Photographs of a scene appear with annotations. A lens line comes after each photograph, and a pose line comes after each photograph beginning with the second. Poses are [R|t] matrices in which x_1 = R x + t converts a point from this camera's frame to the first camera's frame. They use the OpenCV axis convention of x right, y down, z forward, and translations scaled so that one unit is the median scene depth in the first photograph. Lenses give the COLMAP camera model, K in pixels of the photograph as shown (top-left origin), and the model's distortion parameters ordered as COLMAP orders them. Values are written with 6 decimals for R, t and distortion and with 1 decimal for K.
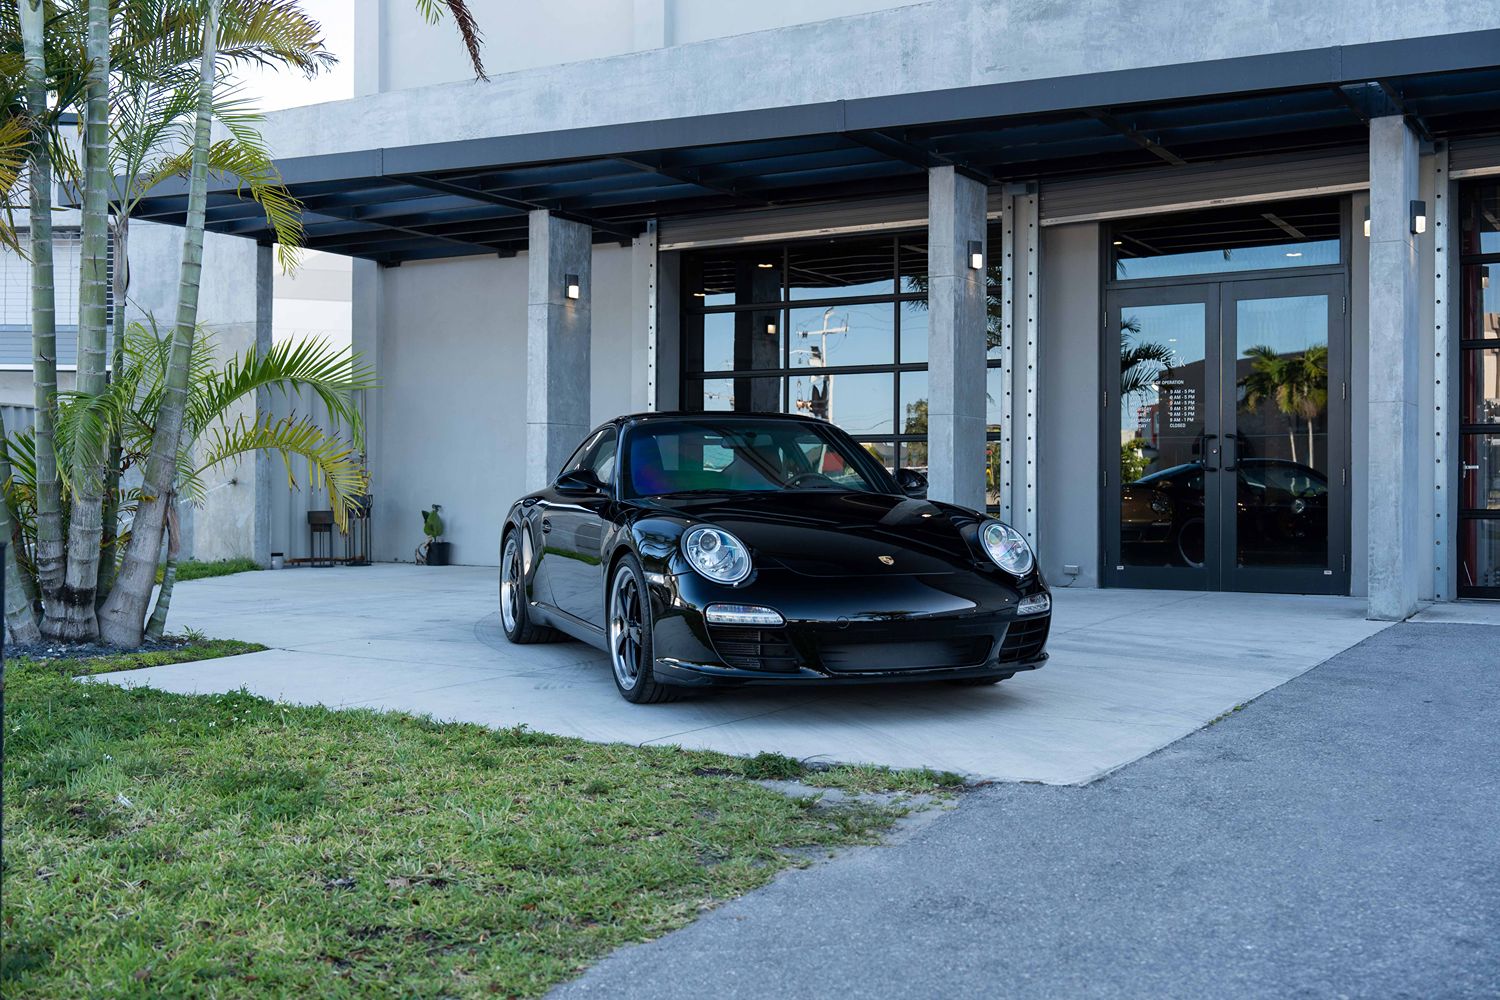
lens RADIAL K [[1607.4, 0, 756.6], [0, 1607.4, 491.6], [0, 0, 1]] dist [0.017207, 0.000055]
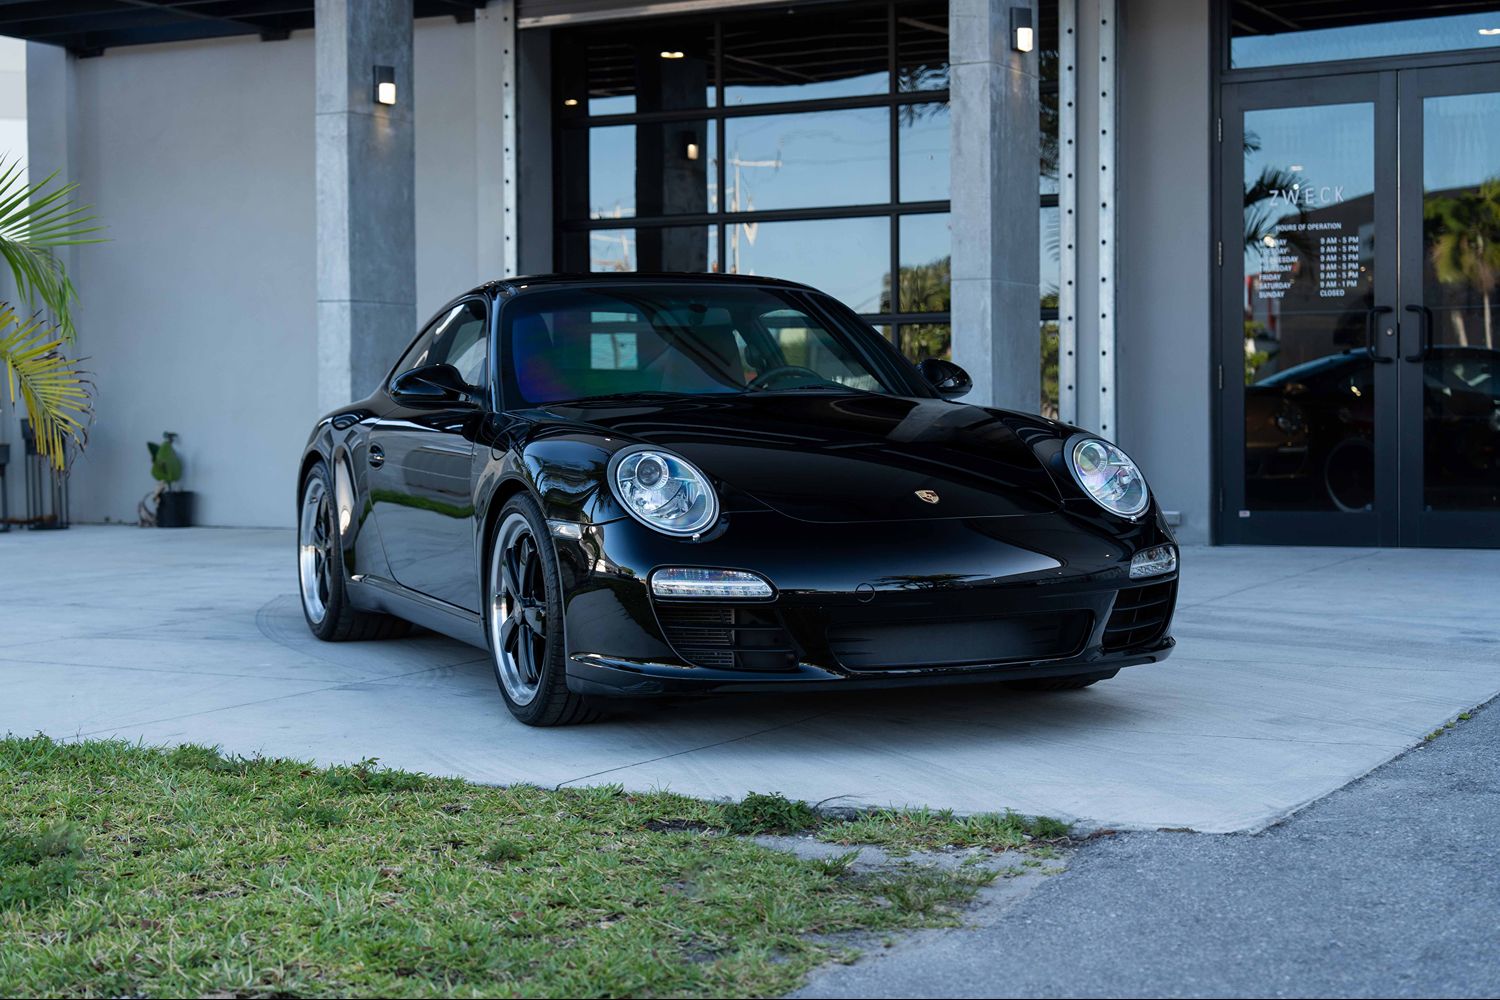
lens RADIAL K [[2494.8, 0, 750.0], [0, 2494.8, 500.0], [0, 0, 1]] dist [0.026410, 0.028851]
pose [[0.998959, -0.013837, 0.043467, -0.018408], [0.012334, 0.999323, 0.034661, 0.004695], [-0.043917, -0.034089, 0.998453, 0.002935]]
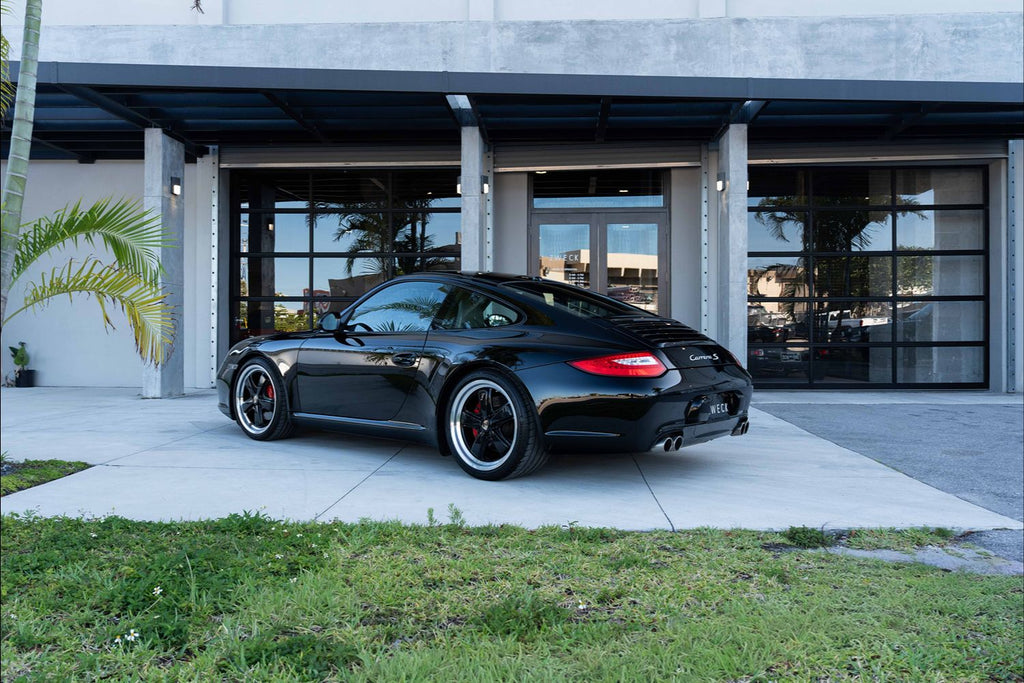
lens RADIAL K [[853.7, 0, 522.1], [0, 853.7, 342.7], [0, 0, 1]] dist [0.005276, 0.003282]
pose [[0.879652, -0.003472, 0.475605, -0.239405], [0.000130, 0.999975, 0.007060, 0.004757], [-0.475618, -0.006148, 0.879631, 0.234693]]
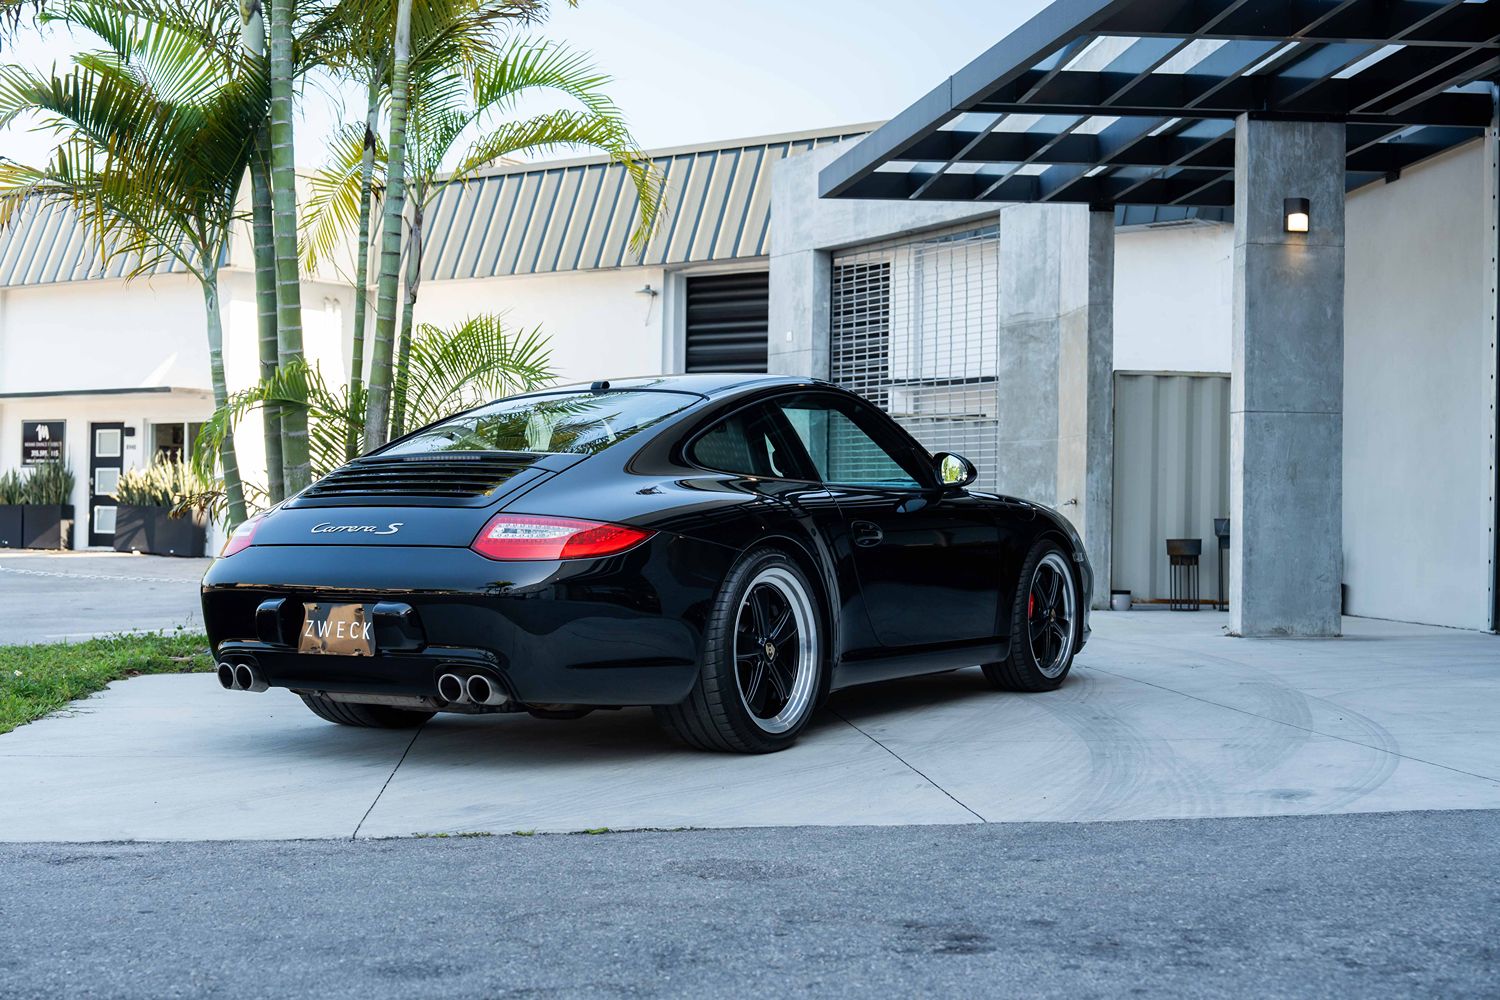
lens RADIAL K [[1975.4, 0, 740.5], [0, 1975.4, 504.3], [0, 0, 1]] dist [-0.001493, 0.006591]
pose [[0.588879, -0.006845, -0.808192, 0.513569], [-0.009088, 0.999845, -0.015090, 0.016009], [0.808170, 0.016232, 0.588725, 0.352684]]
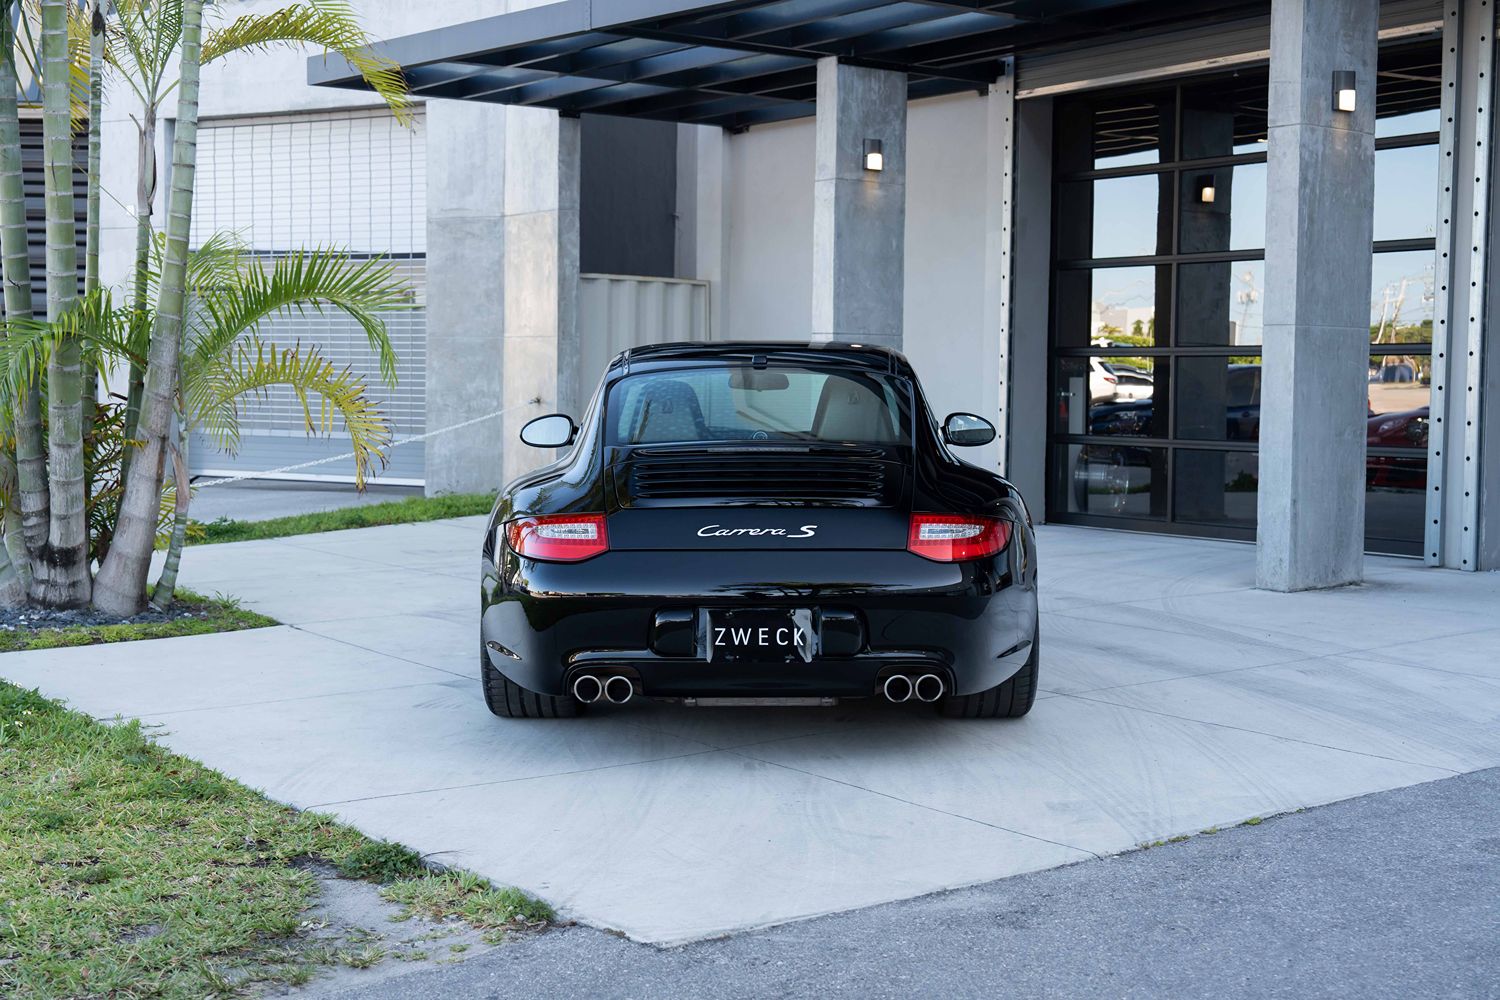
lens RADIAL K [[1965.5, 0, 750.0], [0, 1965.5, 500.0], [0, 0, 1]] dist [0.014844, 0.026554]
pose [[0.922743, 0.028314, -0.384374, 0.233029], [-0.005288, 0.998134, 0.060832, -0.022483], [0.385379, -0.054099, 0.921171, 0.115823]]
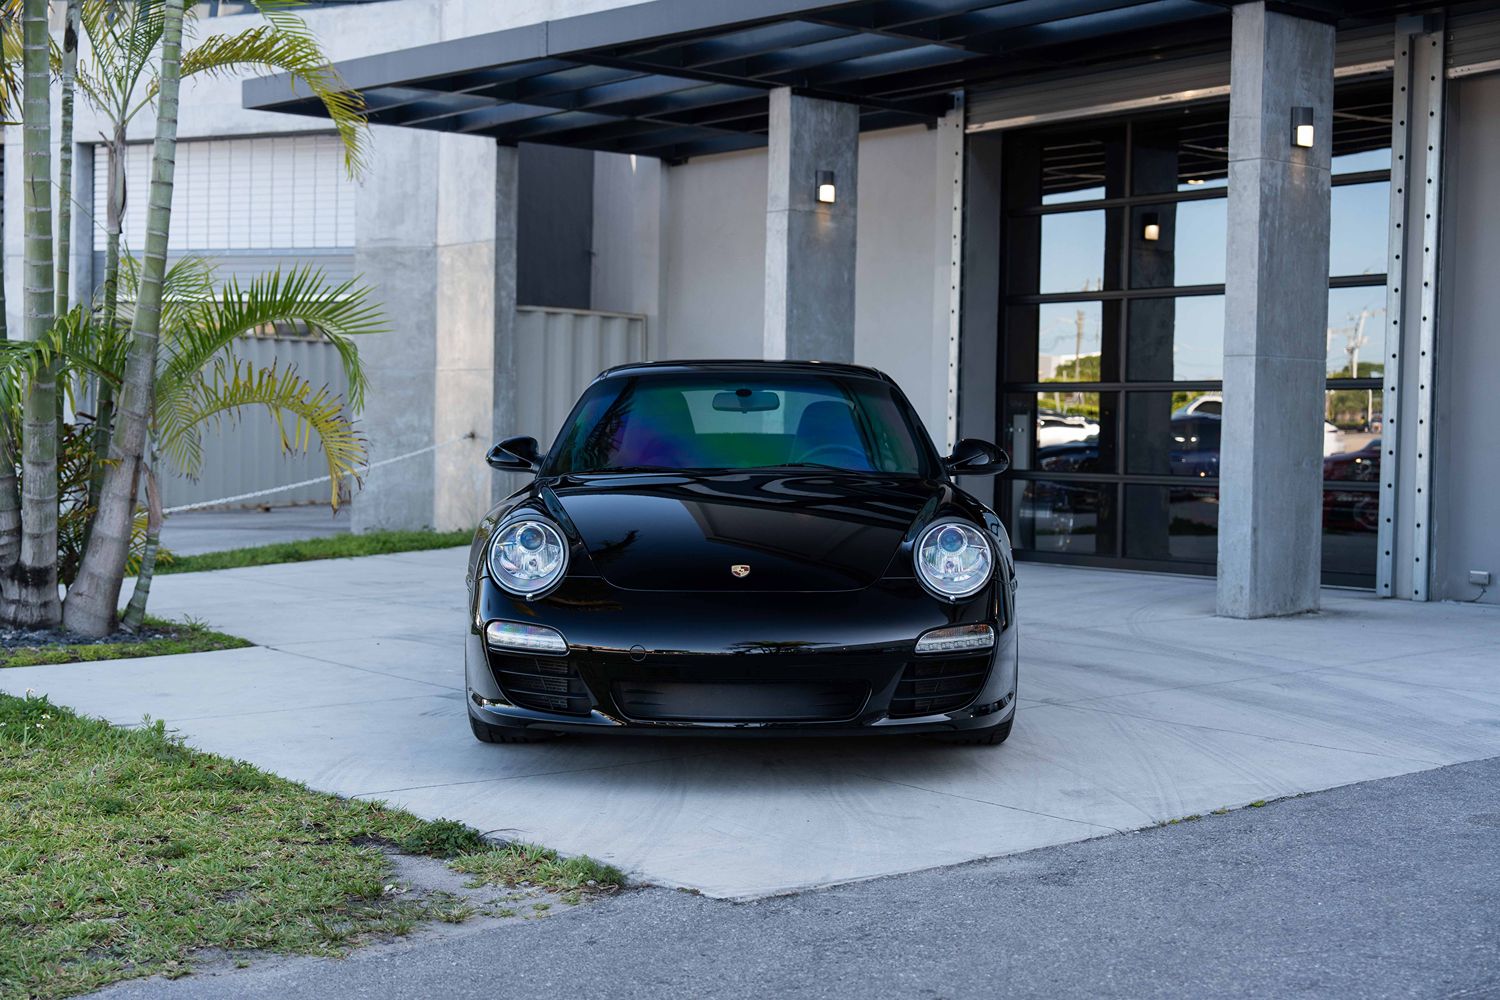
lens RADIAL K [[2073.2, 0, 750.7], [0, 2073.2, 526.5], [0, 0, 1]] dist [0.023226, 0.005943]
pose [[0.942255, 0.025615, -0.333916, 0.218850], [-0.011376, 0.998943, 0.044528, -0.010654], [0.334703, -0.038158, 0.941551, 0.058754]]
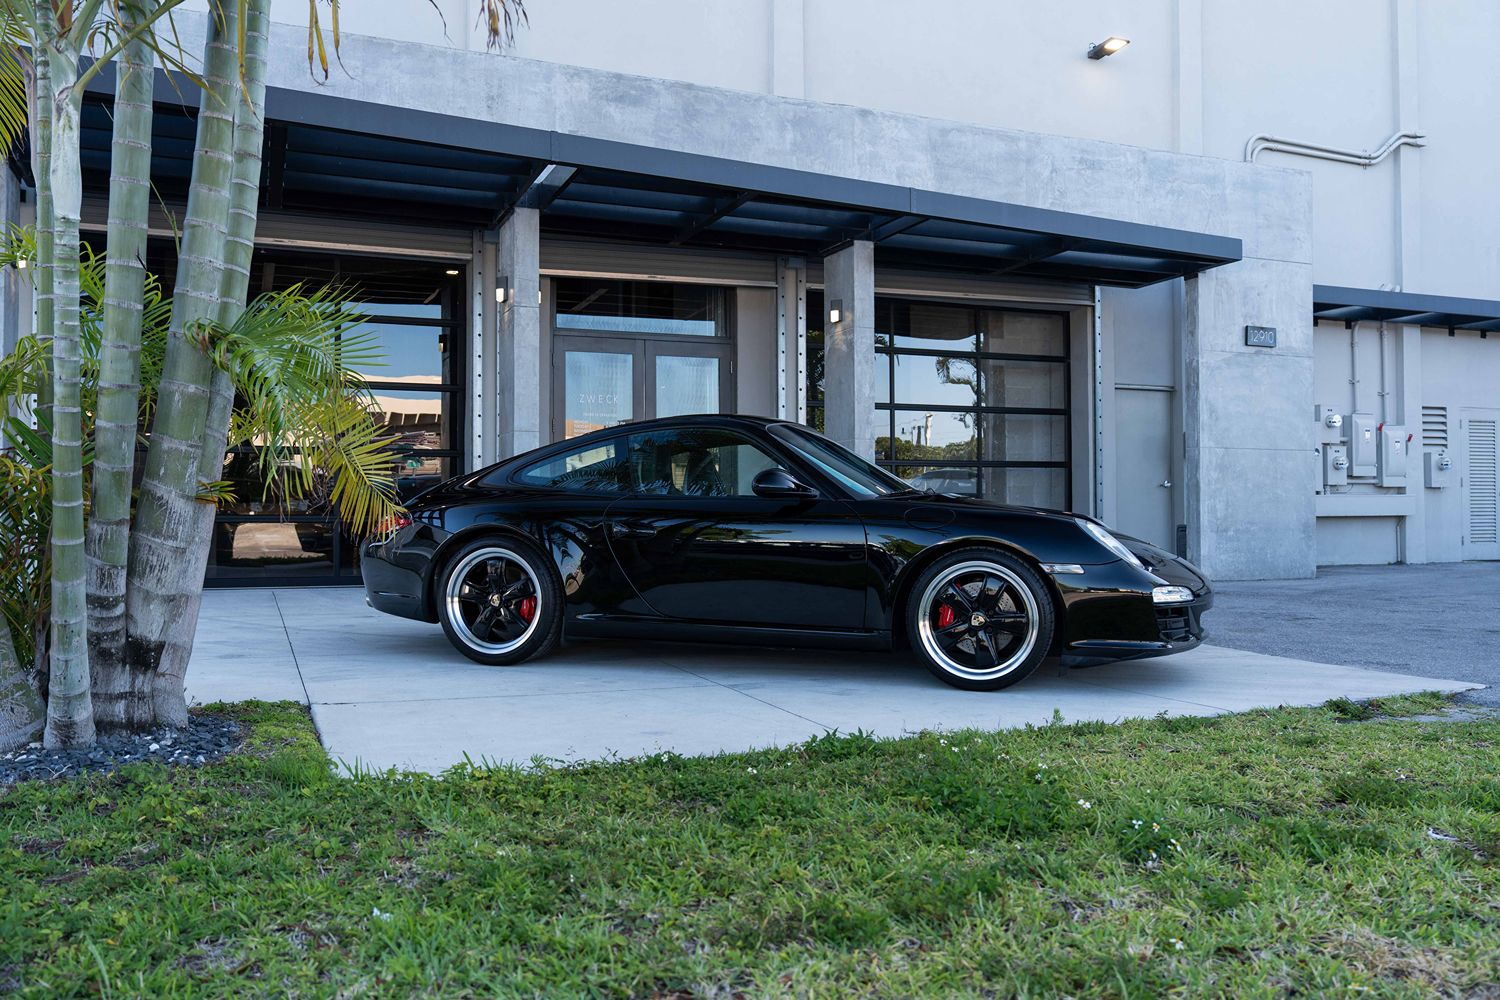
lens RADIAL K [[1221.3, 0, 750.0], [0, 1221.3, 500.0], [0, 0, 1]] dist [0.003548, 0.004126]
pose [[0.595165, 0.008917, 0.803554, -0.467065], [0.001164, 0.999928, -0.011958, 0.009624], [-0.803602, 0.008052, 0.595112, 0.375210]]
